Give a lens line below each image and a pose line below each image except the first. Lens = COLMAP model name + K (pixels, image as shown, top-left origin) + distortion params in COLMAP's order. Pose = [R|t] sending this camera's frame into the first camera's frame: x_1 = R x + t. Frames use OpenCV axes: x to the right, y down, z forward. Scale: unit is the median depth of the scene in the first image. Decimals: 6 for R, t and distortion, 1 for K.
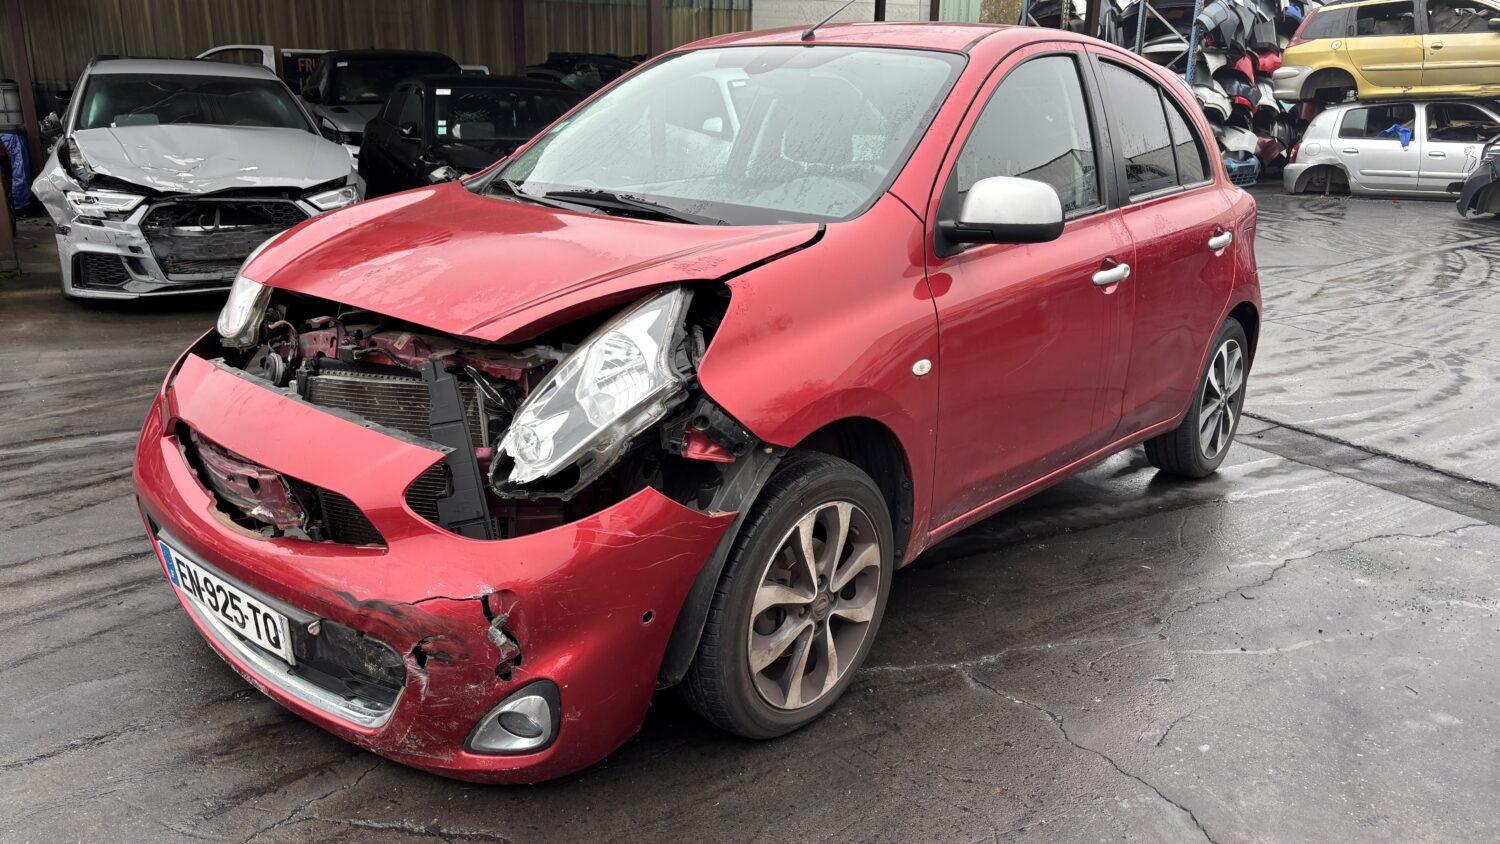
lens RADIAL K [[1109.4, 0, 750.0], [0, 1109.4, 422.0], [0, 0, 1]] dist [0.031624, -0.002176]
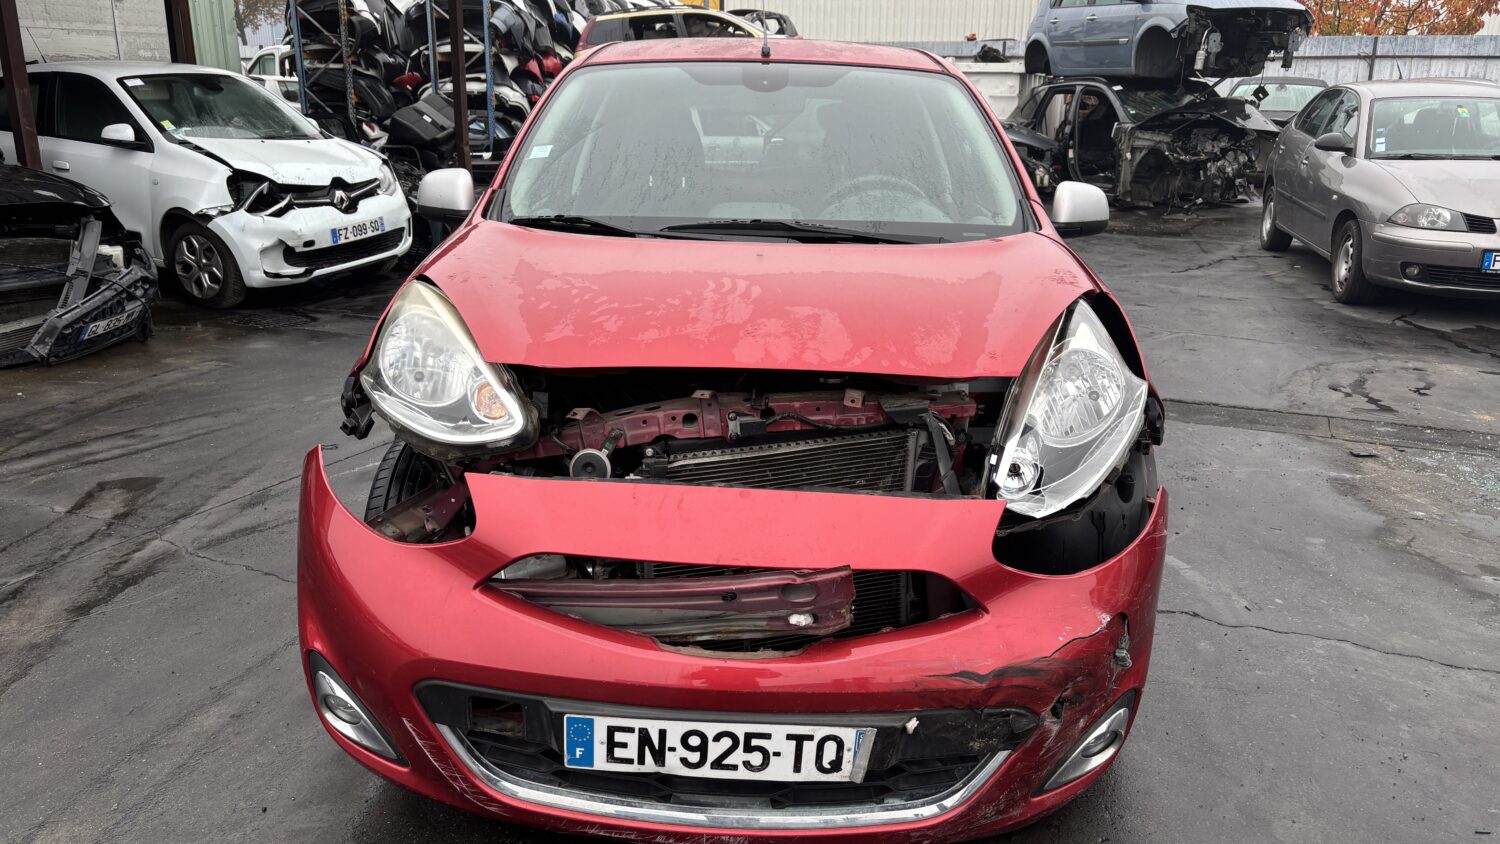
lens RADIAL K [[1114.3, 0, 749.0], [0, 1114.3, 413.5], [0, 0, 1]] dist [0.077962, -0.083869]
pose [[0.775354, -0.177245, 0.606143, -0.216094], [0.180299, 0.981987, 0.056515, -0.029433], [-0.605242, 0.065468, 0.793345, 0.076492]]
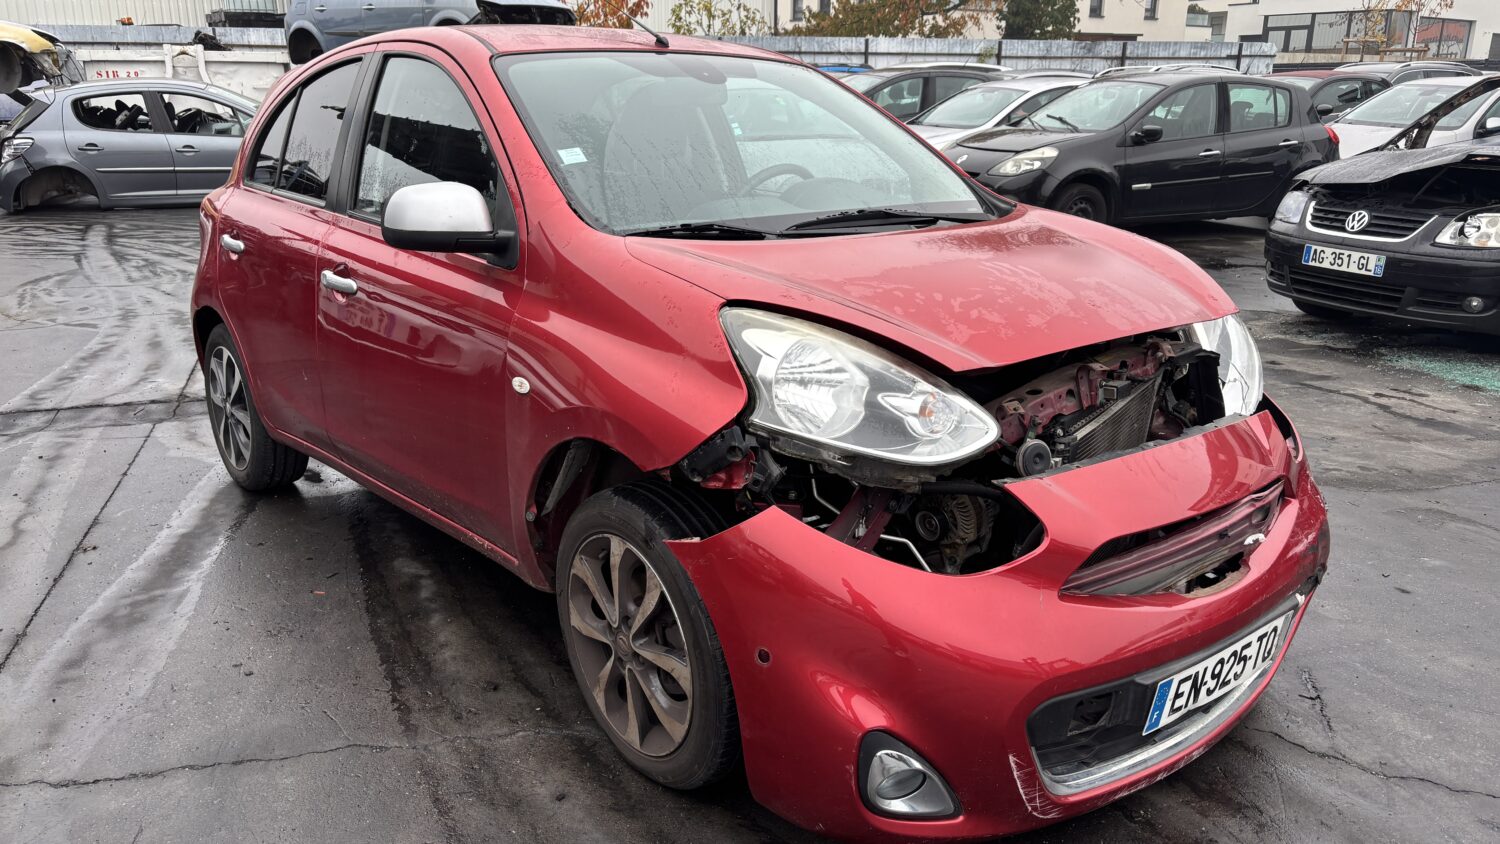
lens RADIAL K [[1114.3, 0, 749.0], [0, 1114.3, 413.5], [0, 0, 1]] dist [0.077962, -0.083869]
pose [[0.178514, -0.281672, 0.942759, -0.322444], [0.280593, 0.932936, 0.225606, -0.084502], [-0.943080, 0.224258, 0.245577, 0.261075]]
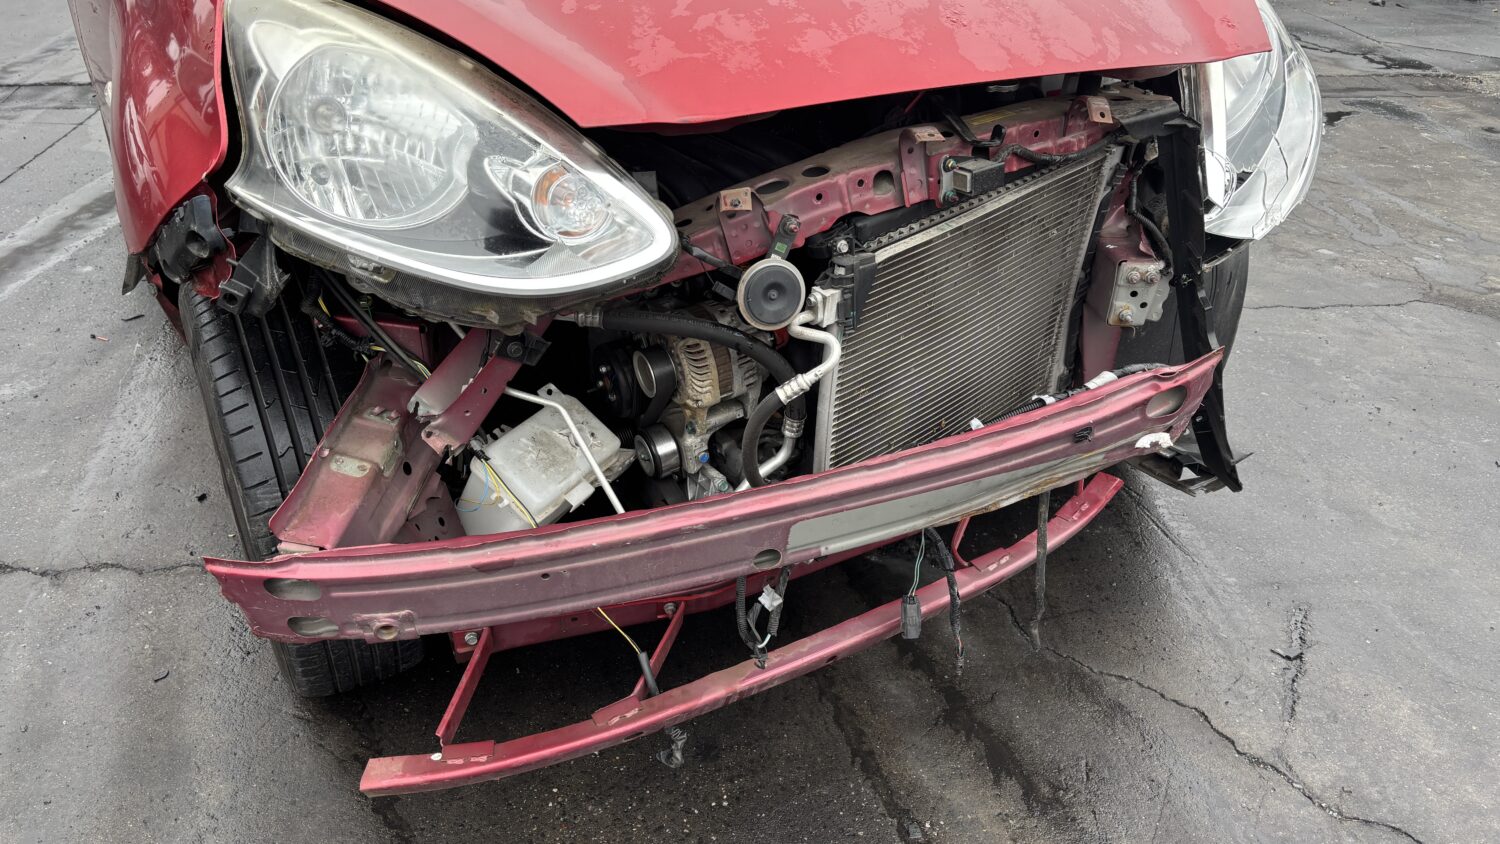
lens RADIAL K [[1134.0, 0, 753.4], [0, 1134.0, 424.1], [0, 0, 1]] dist [0.075163, -0.090760]
pose [[0.348817, -0.477024, 0.806706, -0.222880], [0.247452, 0.877102, 0.411654, -0.052324], [-0.903933, 0.056029, 0.423989, 0.212786]]
